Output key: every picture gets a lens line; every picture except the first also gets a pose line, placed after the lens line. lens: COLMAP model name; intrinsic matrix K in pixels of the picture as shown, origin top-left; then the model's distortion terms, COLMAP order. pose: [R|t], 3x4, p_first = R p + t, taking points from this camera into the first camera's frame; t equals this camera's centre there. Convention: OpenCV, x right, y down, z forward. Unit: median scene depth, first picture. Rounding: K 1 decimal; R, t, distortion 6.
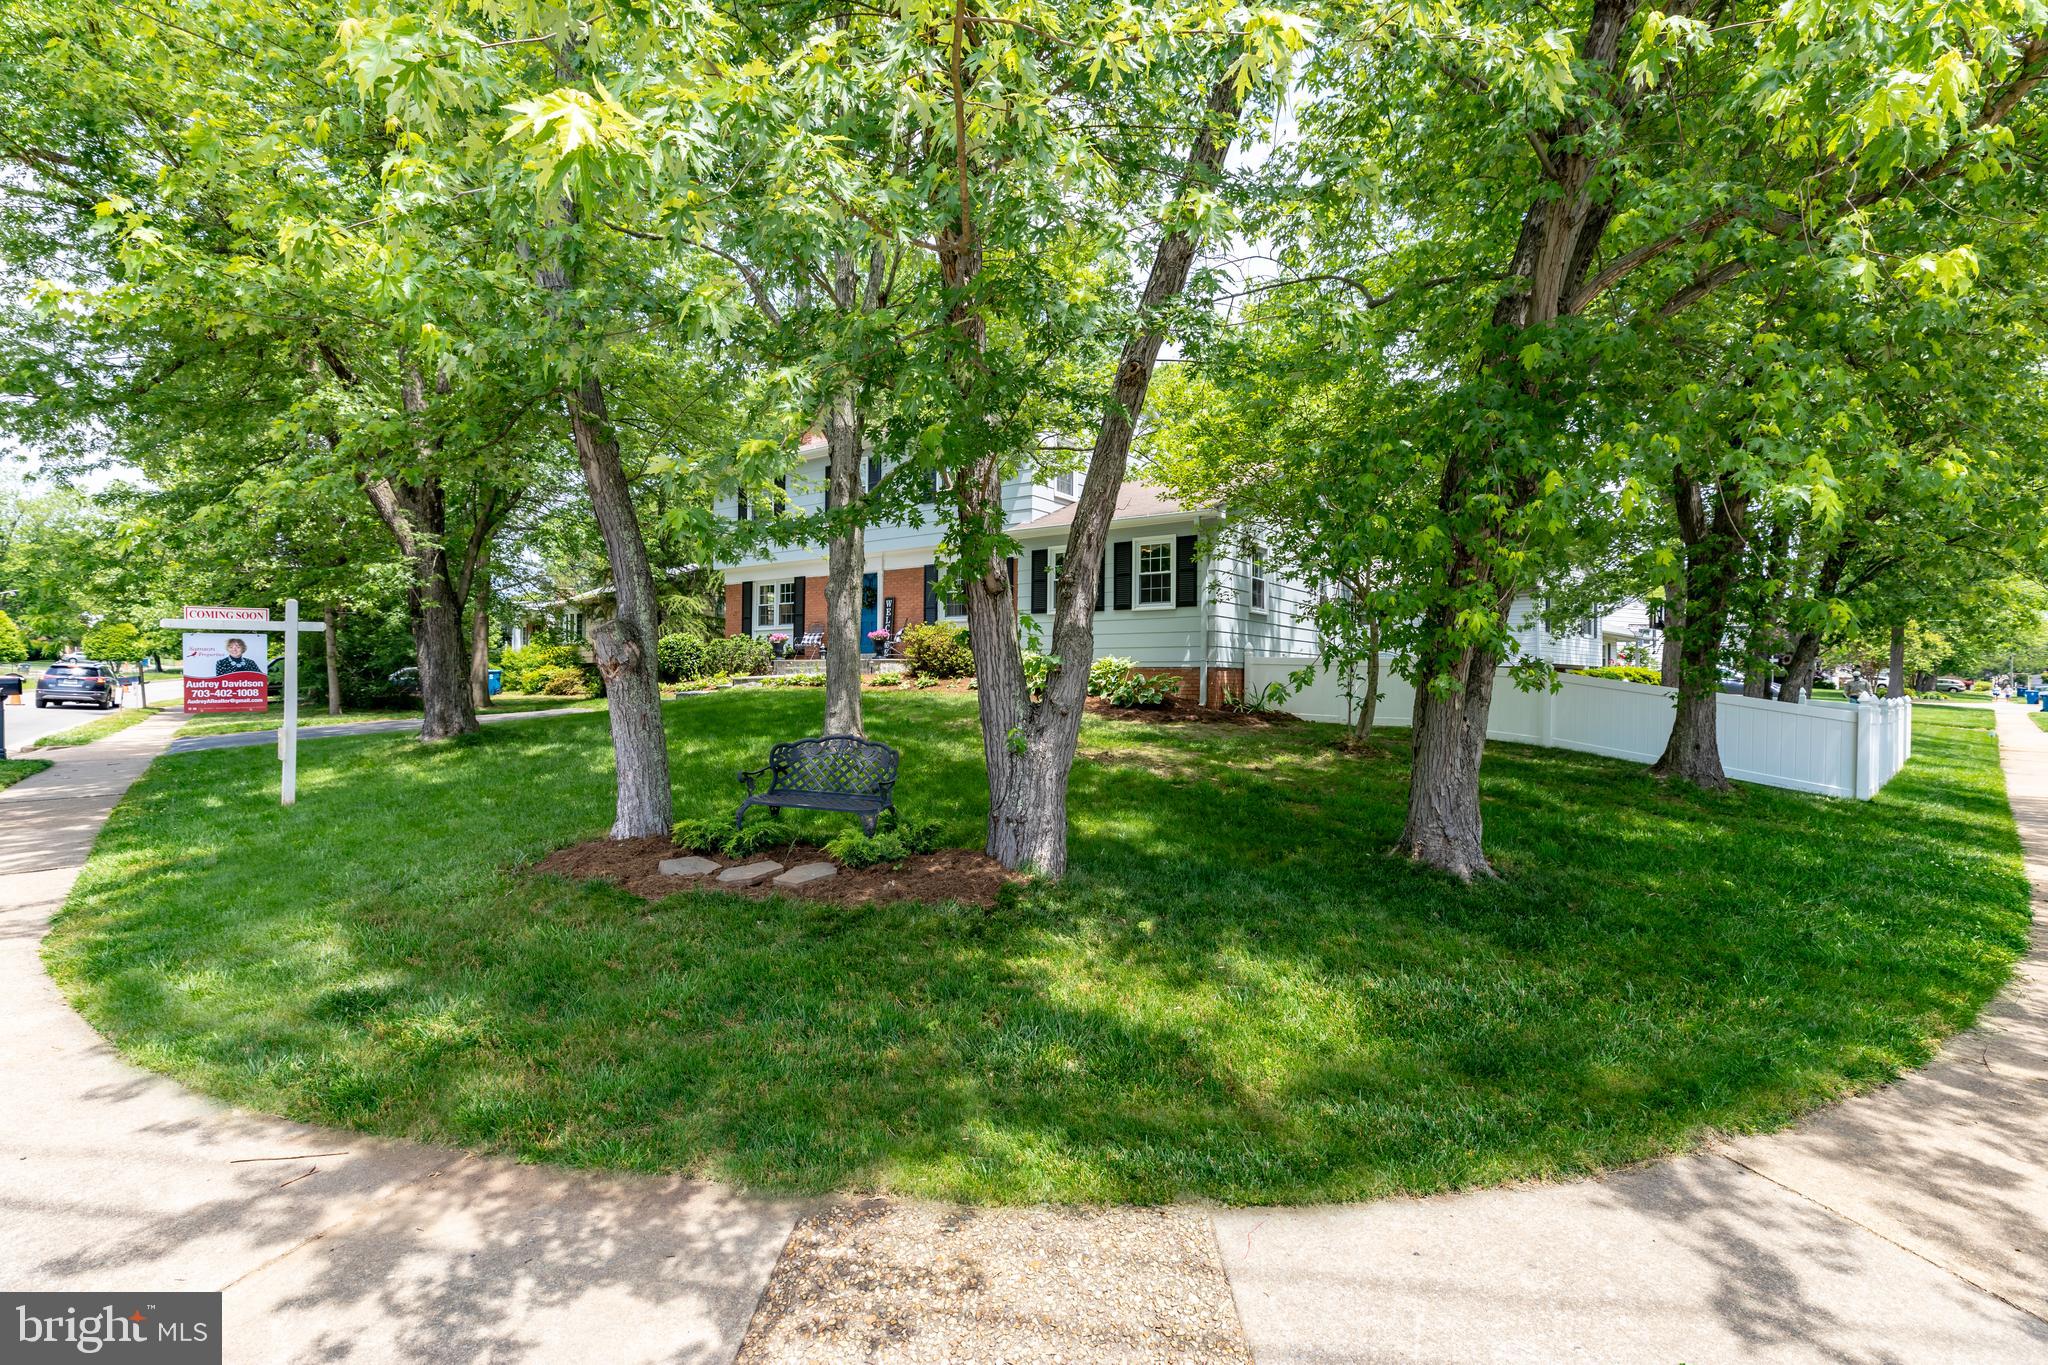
lens RADIAL K [[938.8, 0, 1026.4], [0, 938.8, 651.8], [0, 0, 1]] dist [0.003376, 0.000583]
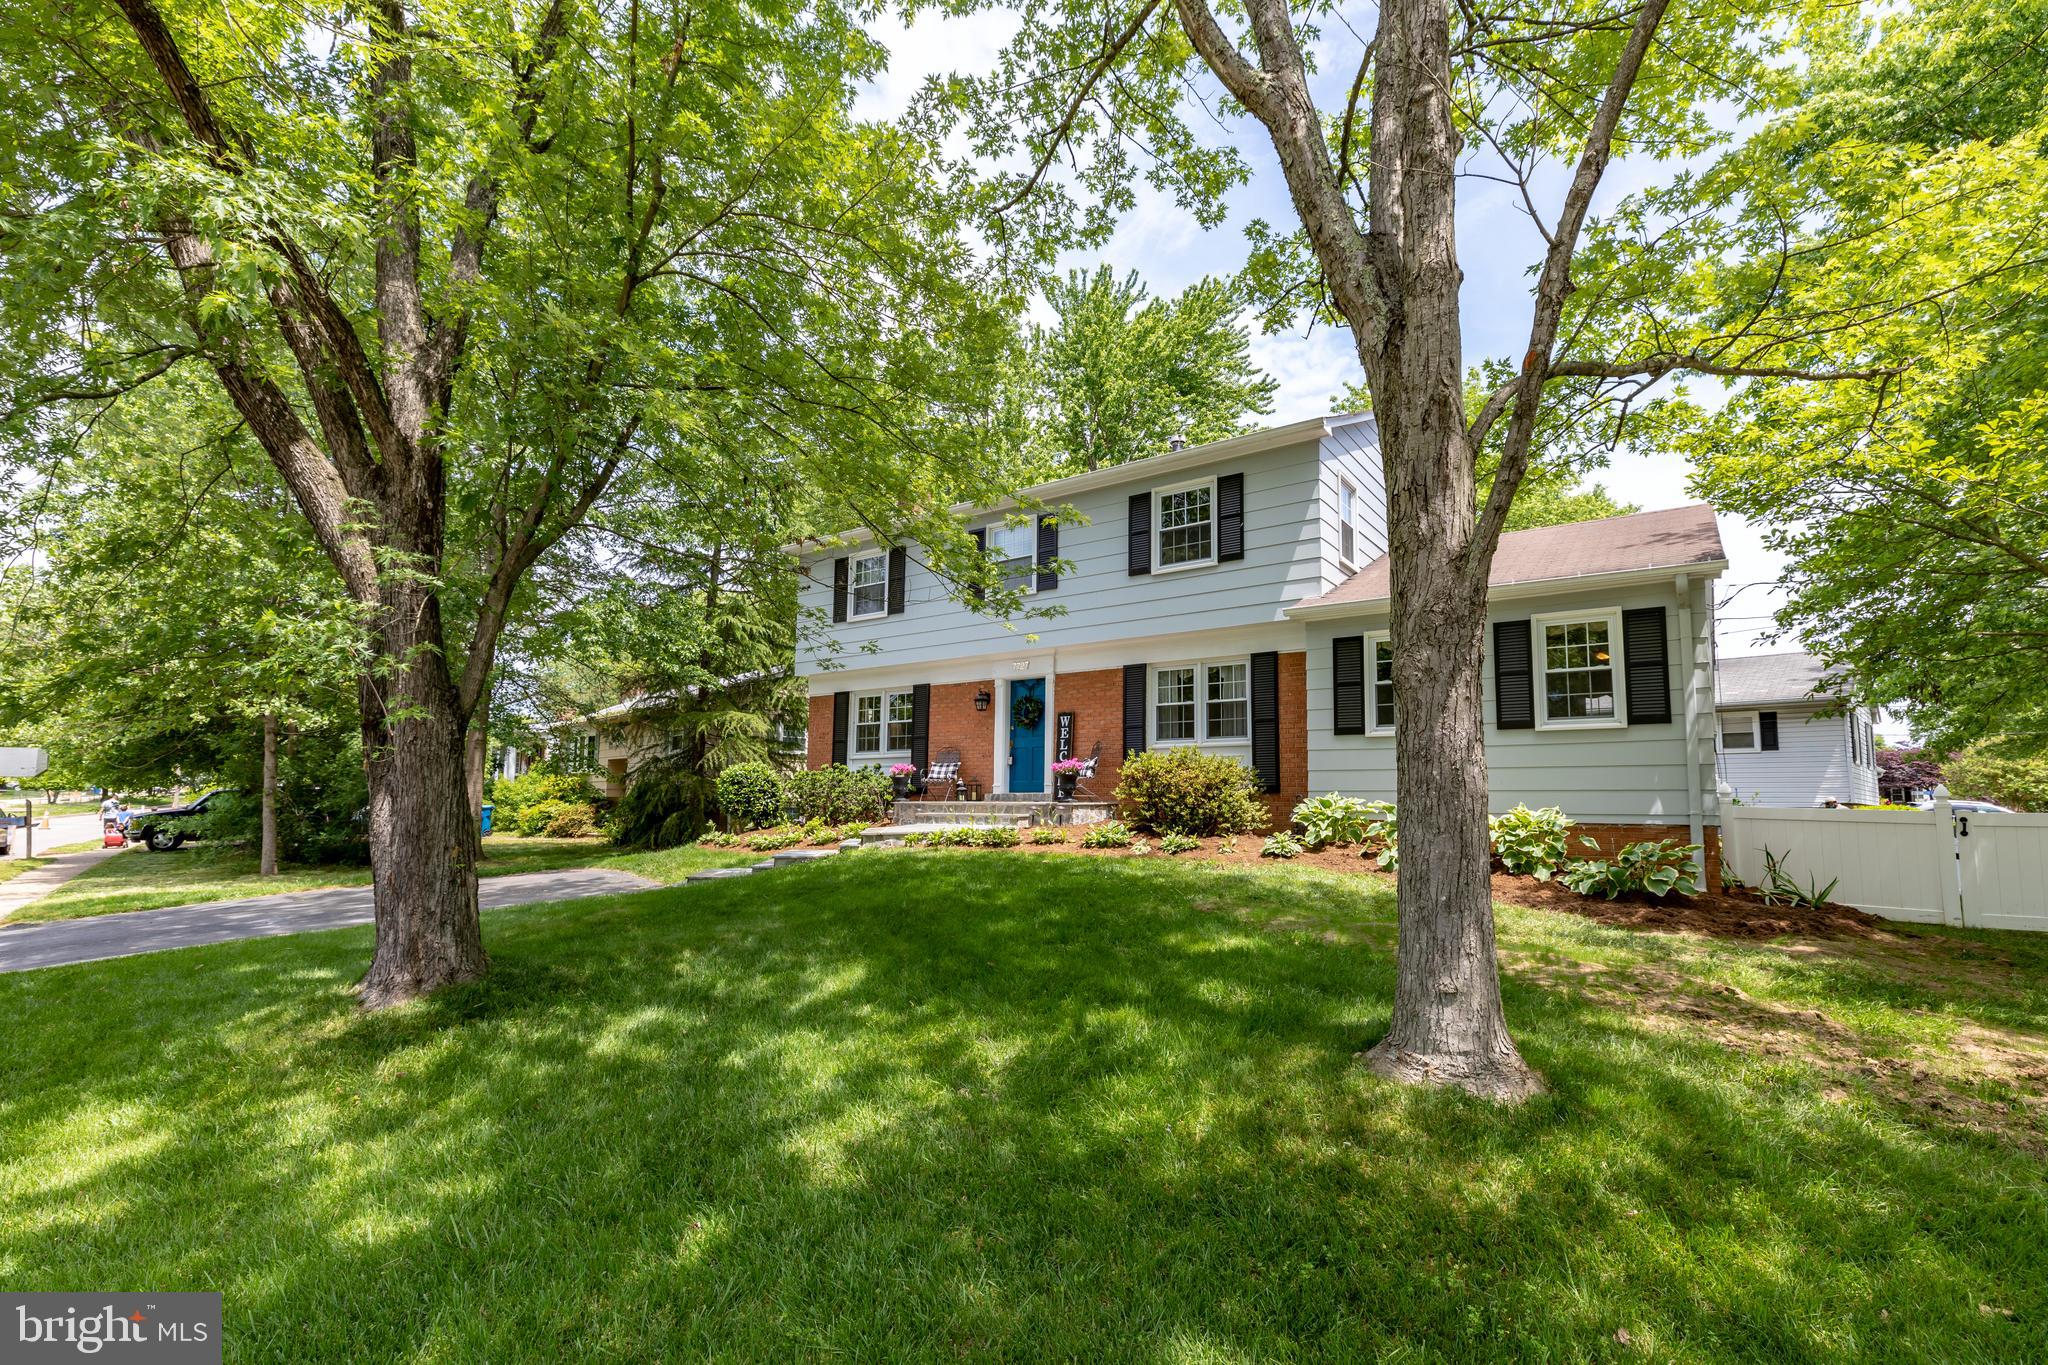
lens RADIAL K [[977.3, 0, 1024.0], [0, 977.3, 682.5], [0, 0, 1]] dist [0.001411, -0.000044]
pose [[0.999975, 0.002283, -0.006626, -0.158948], [-0.002922, 0.995177, -0.098051, -0.008128], [0.006371, 0.098068, 0.995159, 0.255271]]
